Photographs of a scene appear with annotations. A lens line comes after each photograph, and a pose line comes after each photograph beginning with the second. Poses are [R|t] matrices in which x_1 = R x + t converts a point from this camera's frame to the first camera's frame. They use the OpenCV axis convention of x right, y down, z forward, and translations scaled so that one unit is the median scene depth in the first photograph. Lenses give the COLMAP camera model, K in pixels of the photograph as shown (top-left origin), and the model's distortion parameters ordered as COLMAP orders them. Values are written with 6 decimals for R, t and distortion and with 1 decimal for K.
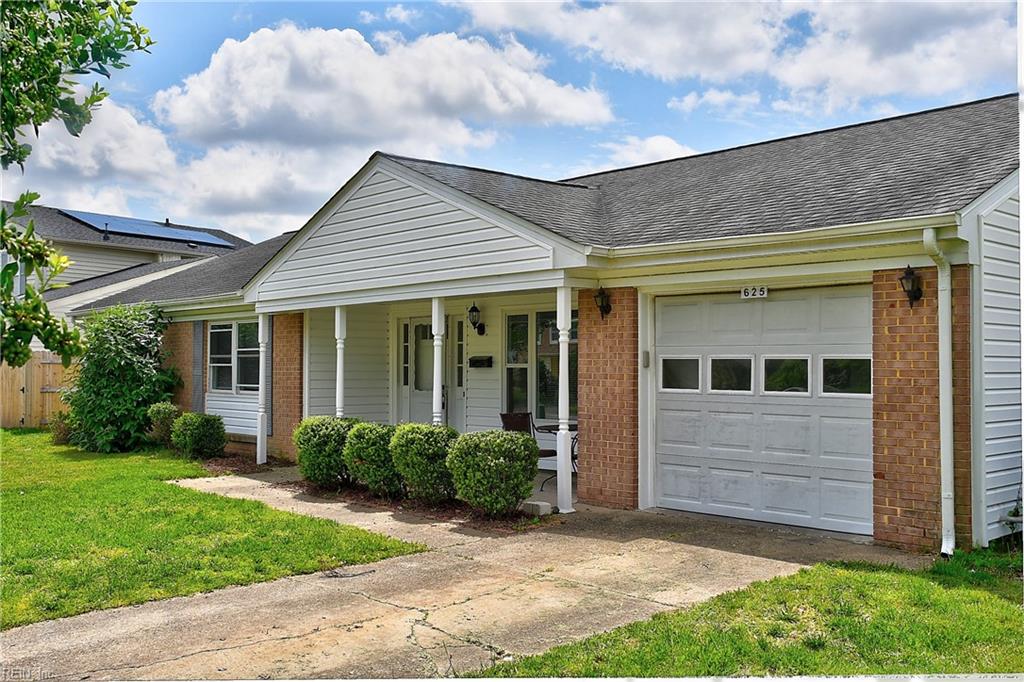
lens RADIAL K [[966.3, 0, 512.0], [0, 966.3, 341.0], [0, 0, 1]] dist [-0.008251, -0.003351]
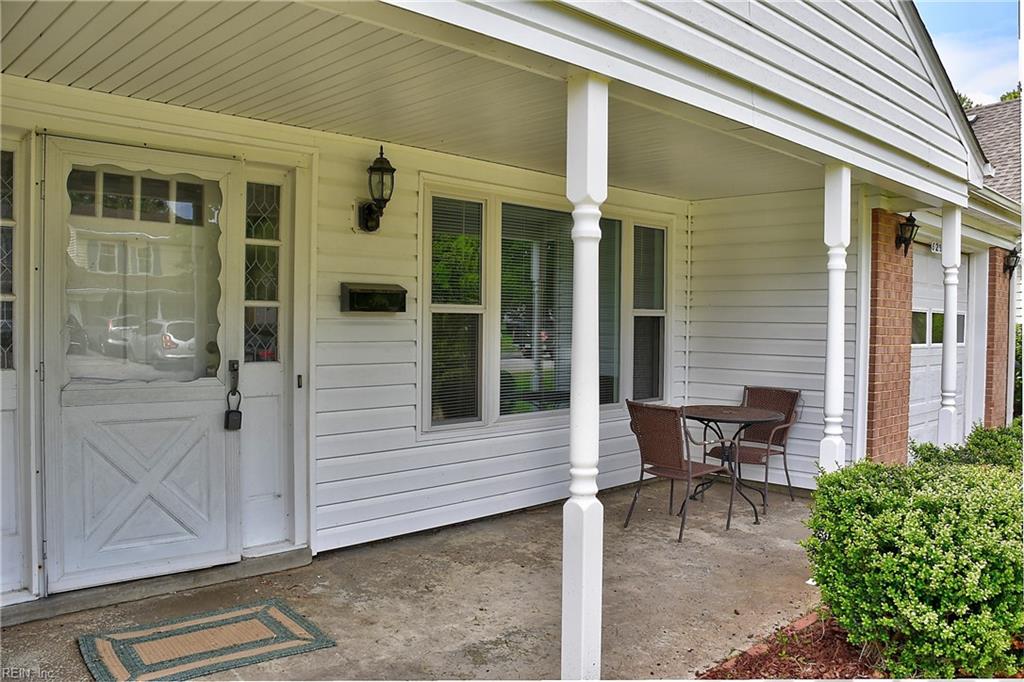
lens RADIAL K [[807.2, 0, 512.0], [0, 807.2, 341.0], [0, 0, 1]] dist [-0.111980, 0.067150]
pose [[-0.013975, -0.029263, 0.999474, -0.502474], [-0.039238, 0.998818, 0.028695, 0.037448], [-0.999132, -0.038816, -0.015106, 1.278788]]
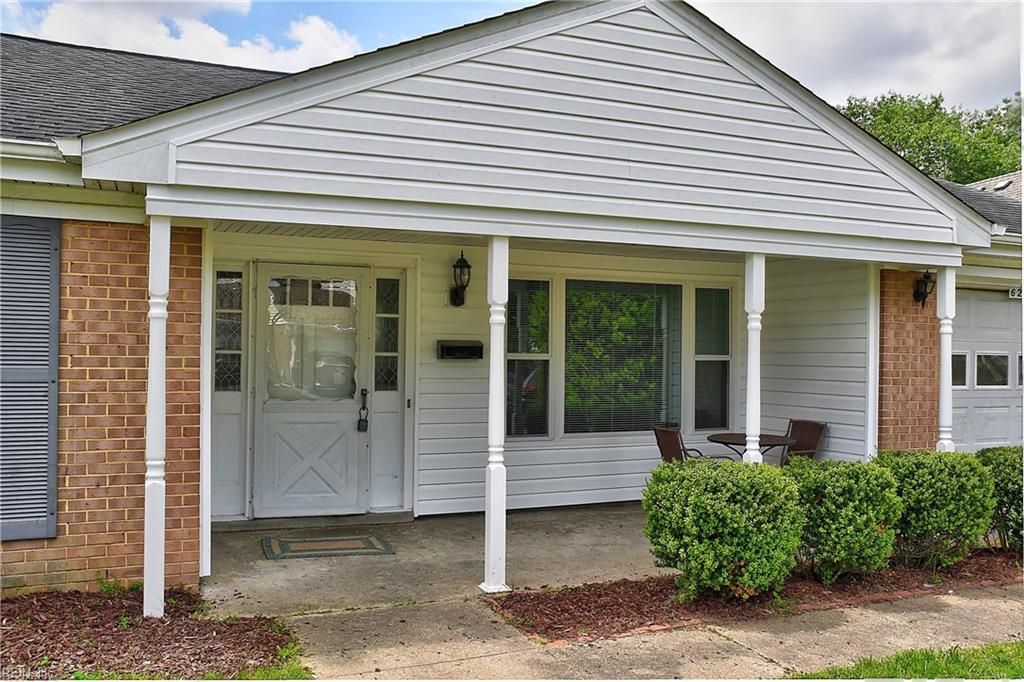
lens RADIAL K [[906.3, 0, 512.0], [0, 906.3, 341.0], [0, 0, 1]] dist [-0.086874, 0.163671]
pose [[0.335313, 0.014868, 0.941989, -0.762230], [-0.036449, 0.999332, -0.002798, 0.022267], [-0.941401, -0.033396, 0.335631, 1.048075]]
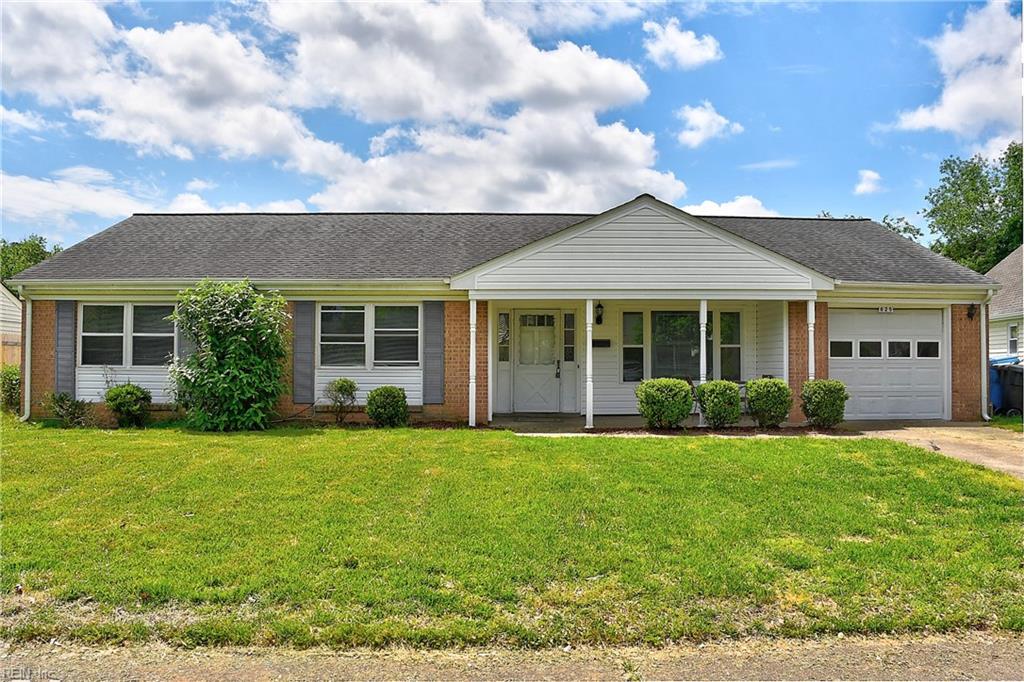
lens RADIAL K [[807.2, 0, 512.0], [0, 807.2, 341.0], [0, 0, 1]] dist [-0.111980, 0.067150]
pose [[0.656594, 0.021849, 0.753928, -1.368431], [-0.019868, 0.999734, -0.011670, 0.046623], [-0.753983, -0.007317, 0.656853, 0.430166]]
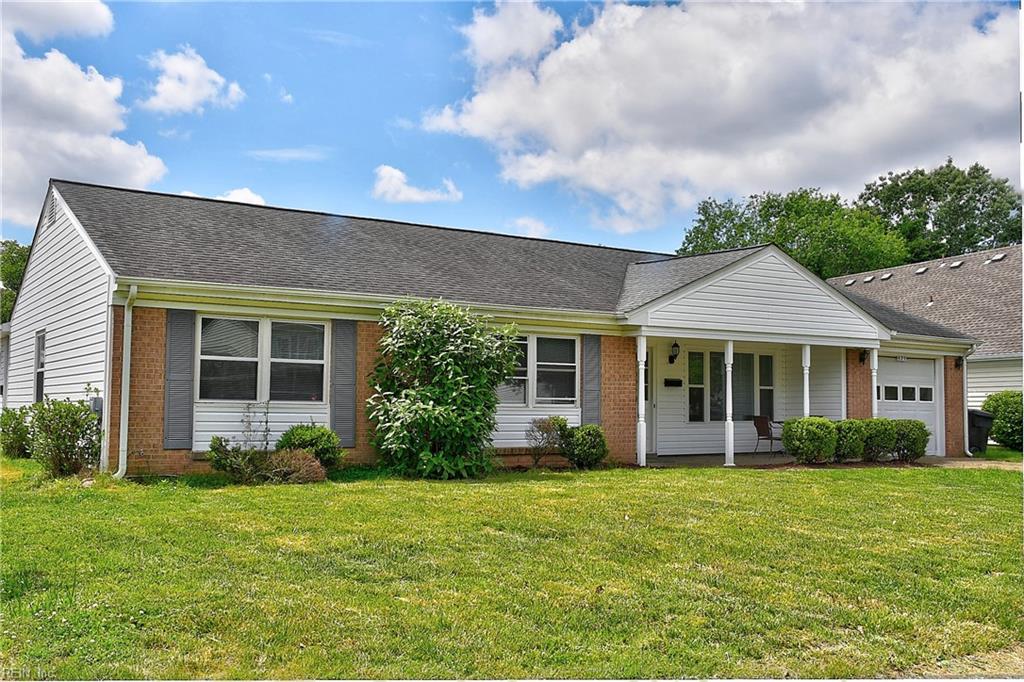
lens RADIAL K [[1030.0, 0, 556.7], [0, 1030.0, 355.3], [0, 0, 1]] dist [0.151332, 0.004868]
pose [[0.137631, 0.052513, 0.989091, -2.095063], [-0.032186, 0.998303, -0.048524, 0.081679], [-0.989961, -0.025156, 0.139087, 1.297221]]
